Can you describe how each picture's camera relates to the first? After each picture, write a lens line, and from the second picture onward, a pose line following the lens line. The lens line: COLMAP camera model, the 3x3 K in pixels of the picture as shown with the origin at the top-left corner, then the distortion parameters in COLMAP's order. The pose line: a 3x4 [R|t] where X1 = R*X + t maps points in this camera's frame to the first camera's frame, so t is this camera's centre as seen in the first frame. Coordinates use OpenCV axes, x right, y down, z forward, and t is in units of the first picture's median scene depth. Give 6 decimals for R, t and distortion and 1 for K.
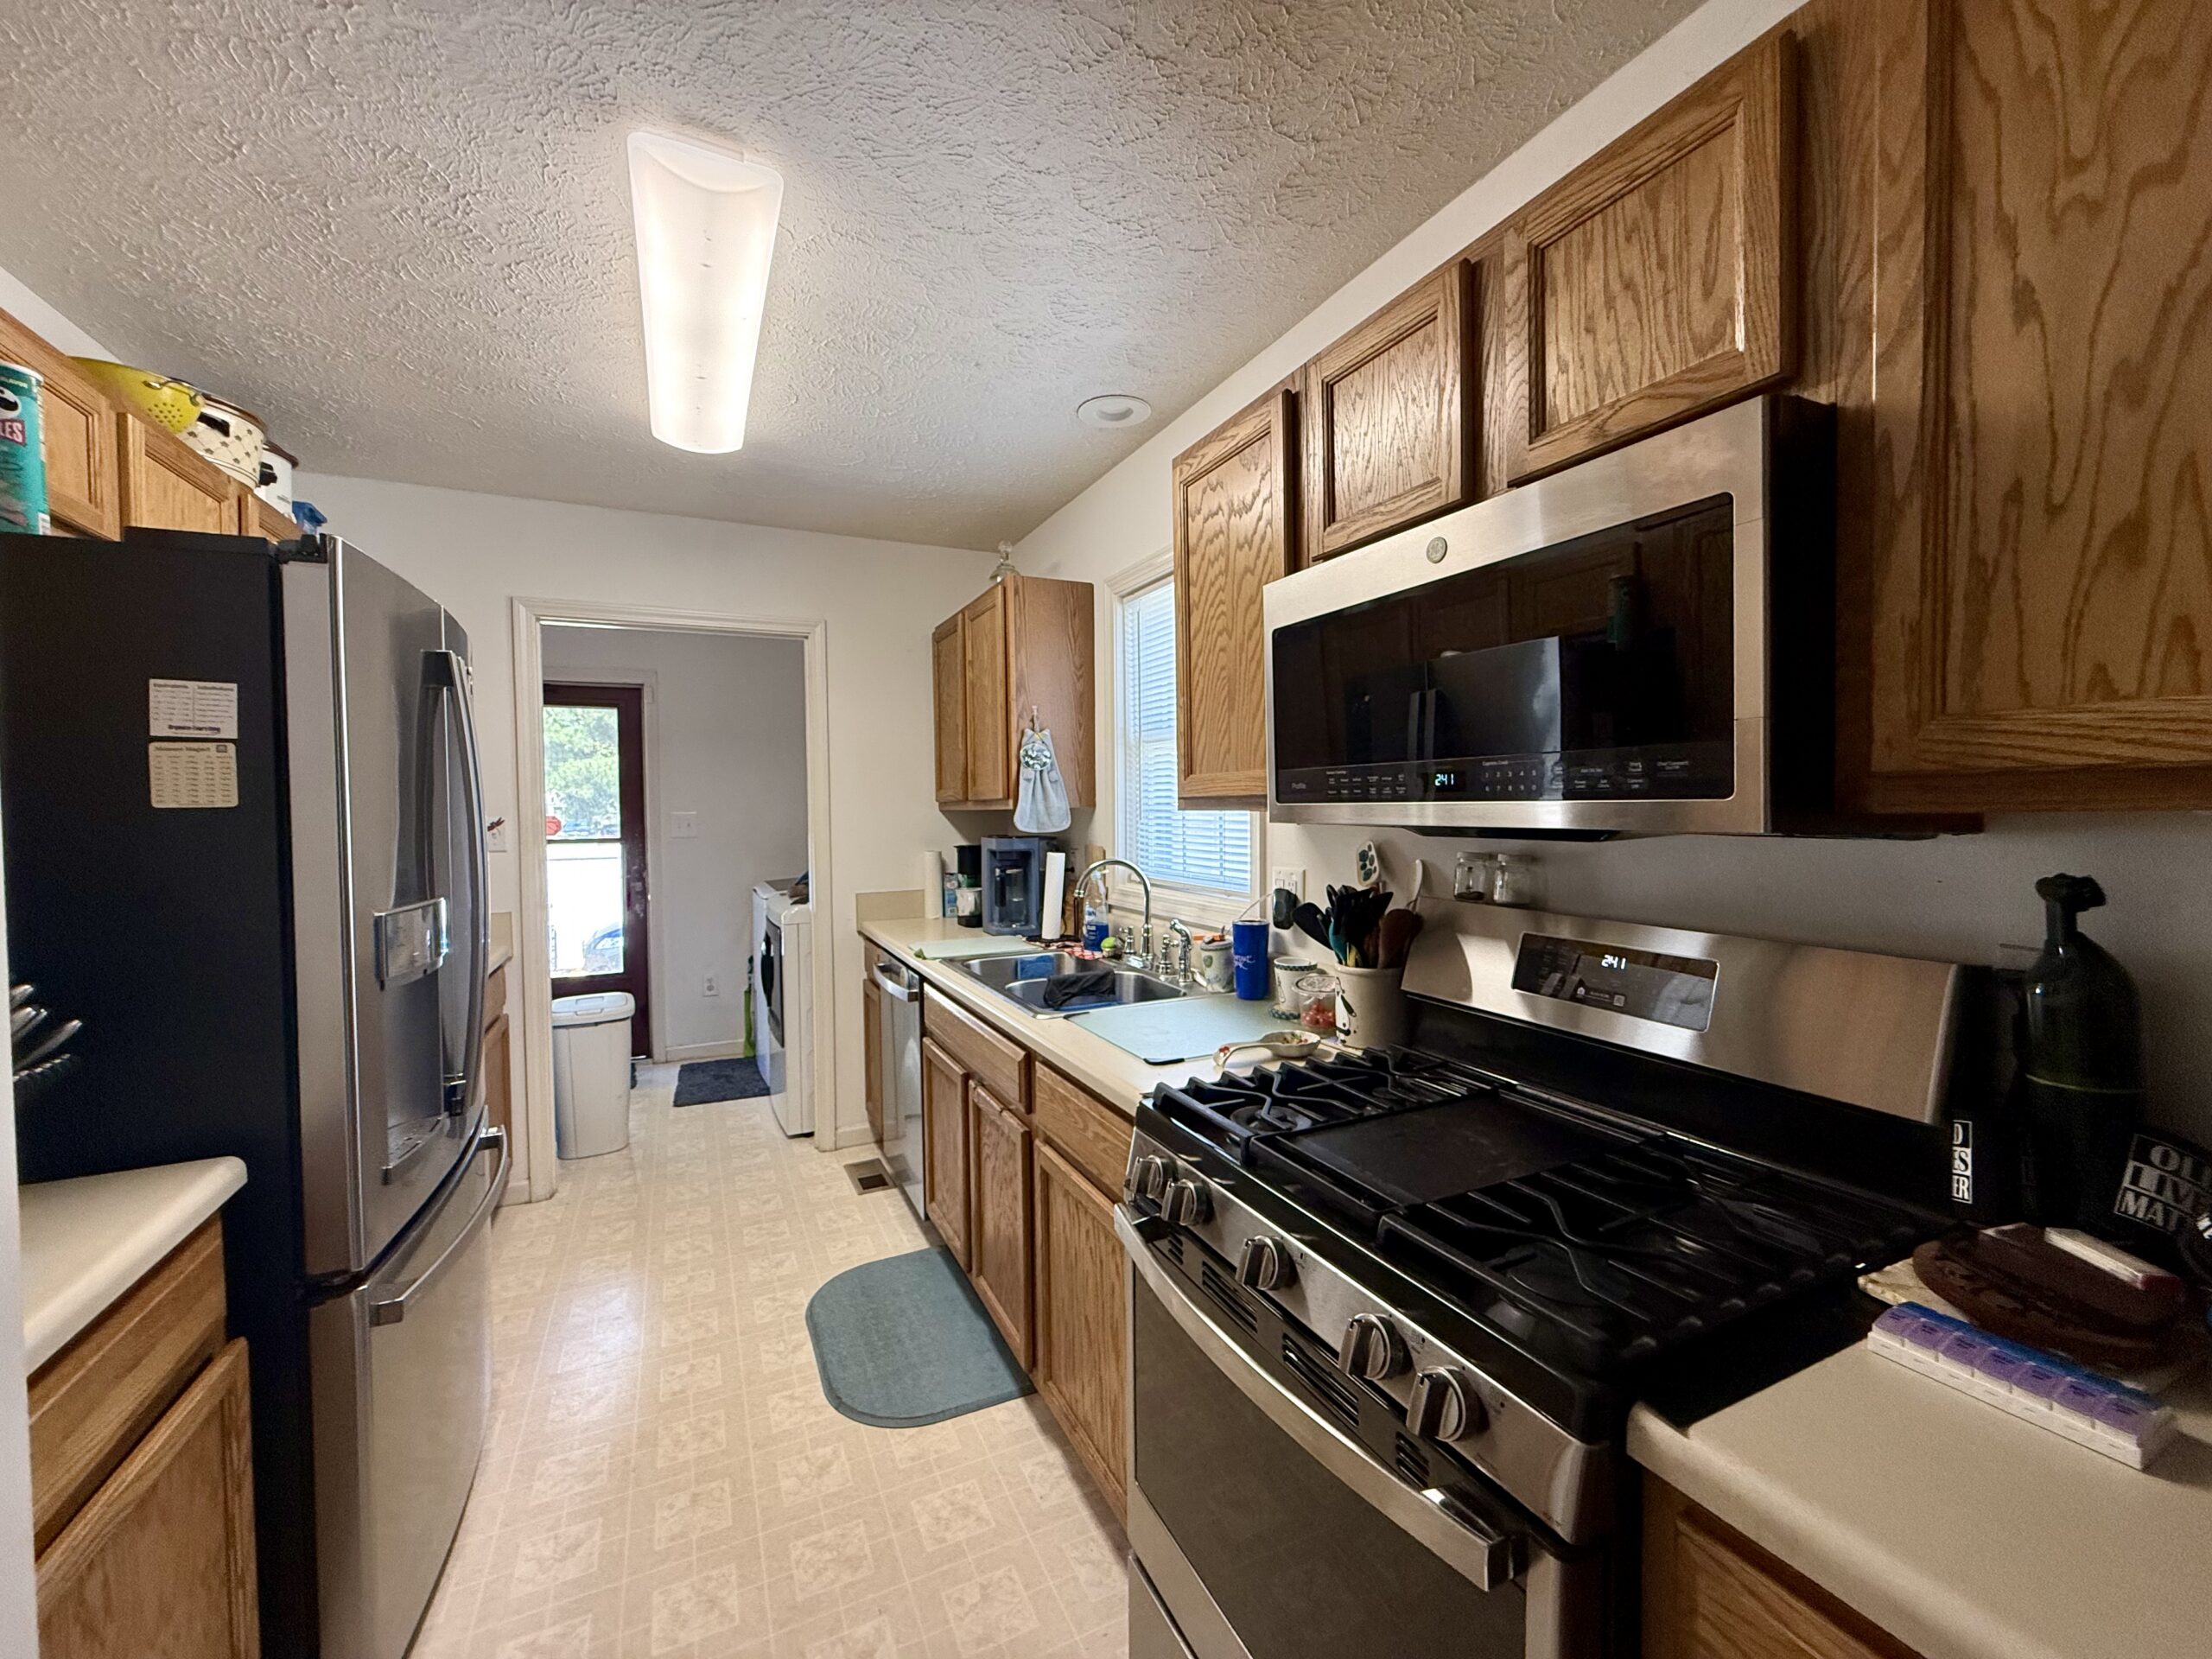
lens RADIAL K [[880.7, 0, 1096.9], [0, 880.7, 829.3], [0, 0, 1]] dist [-0.002228, 0.000744]
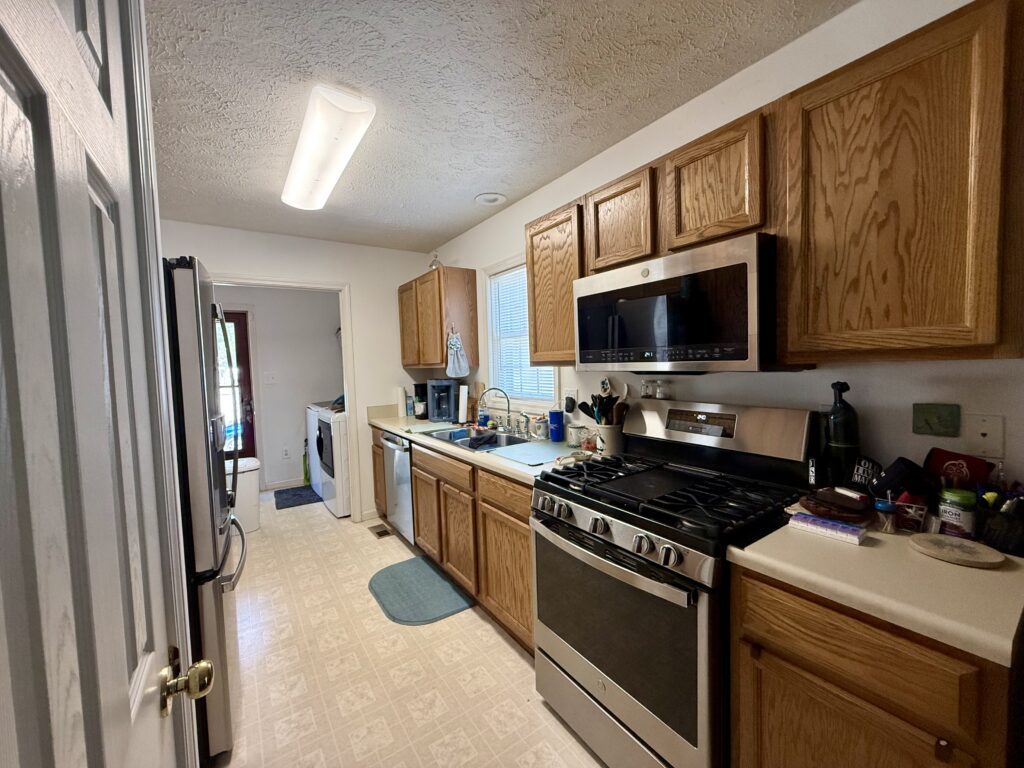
lens RADIAL K [[407.7, 0, 507.8], [0, 407.7, 383.9], [0, 0, 1]] dist [-0.002228, 0.000744]
pose [[0.987533, -0.028194, 0.154868, -0.182651], [0.024591, 0.999382, 0.025133, -0.004305], [-0.155481, -0.021011, 0.987615, -0.158724]]
